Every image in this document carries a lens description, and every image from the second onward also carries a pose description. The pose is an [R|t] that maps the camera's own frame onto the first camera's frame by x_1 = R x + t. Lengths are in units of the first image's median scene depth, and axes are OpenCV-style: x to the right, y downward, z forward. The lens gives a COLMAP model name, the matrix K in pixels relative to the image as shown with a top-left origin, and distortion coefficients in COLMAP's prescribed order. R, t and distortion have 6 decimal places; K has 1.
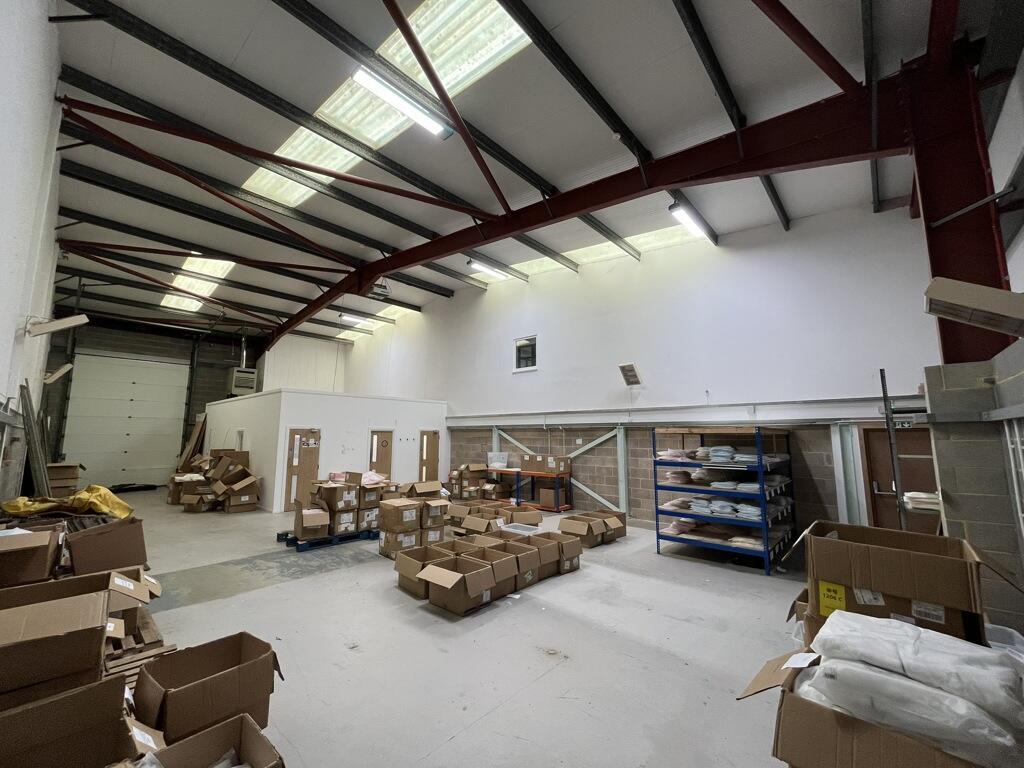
lens RADIAL K [[412.3, 0, 509.1], [0, 412.3, 381.4], [0, 0, 1]] dist [-0.001921, -0.000554]
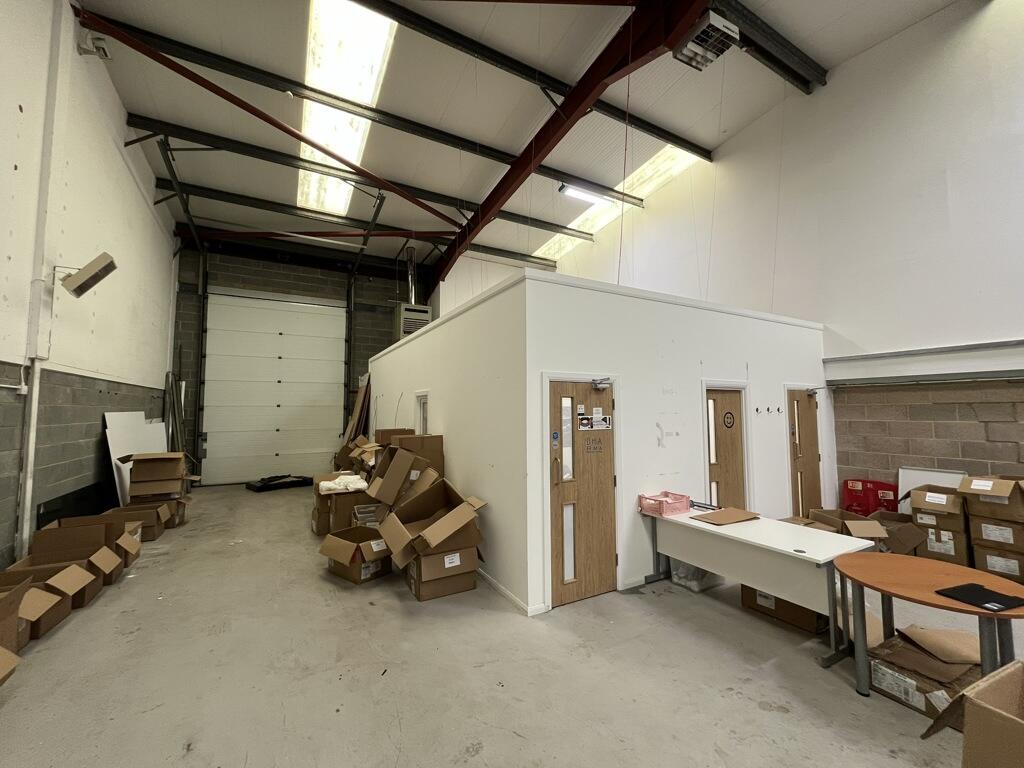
lens RADIAL K [[412.3, 0, 509.1], [0, 412.3, 381.4], [0, 0, 1]] dist [-0.001921, -0.000554]
pose [[0.946599, -0.028184, -0.321178, -0.383117], [0.048485, 0.997287, 0.055383, 0.080308], [0.318745, -0.067998, 0.945398, 0.549101]]
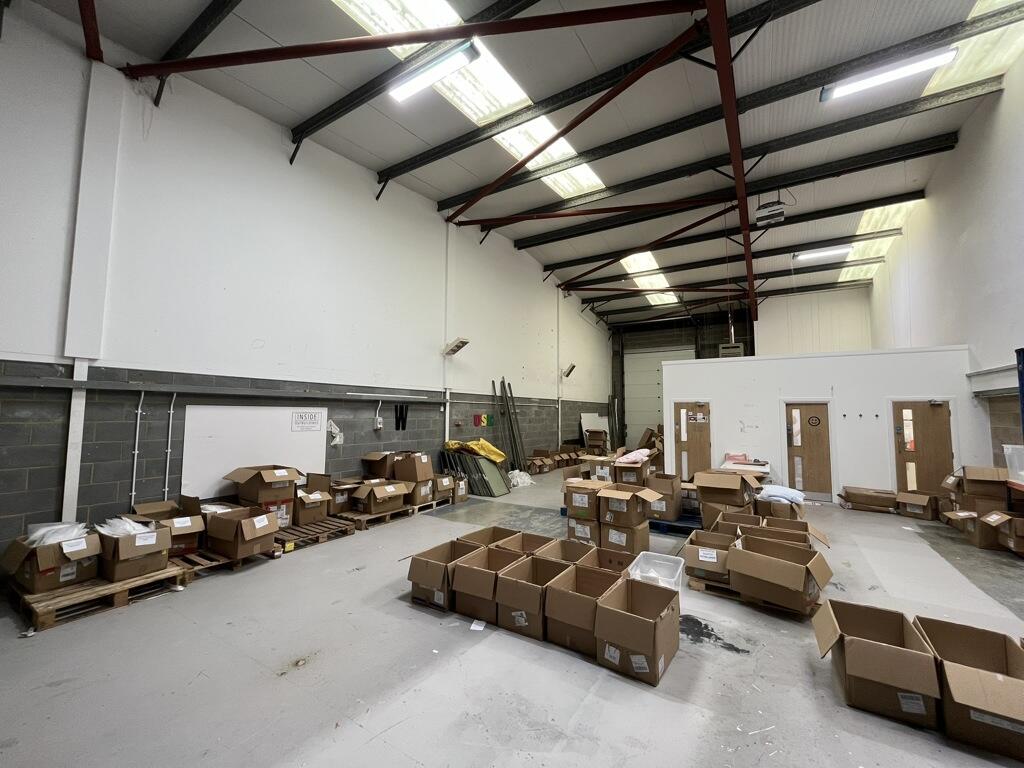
lens RADIAL K [[412.3, 0, 509.1], [0, 412.3, 381.4], [0, 0, 1]] dist [-0.001921, -0.000554]
pose [[0.182090, -0.075077, -0.980412, 0.294110], [0.122116, 0.991088, -0.053214, 0.060025], [0.975669, -0.110034, 0.189635, 0.381552]]
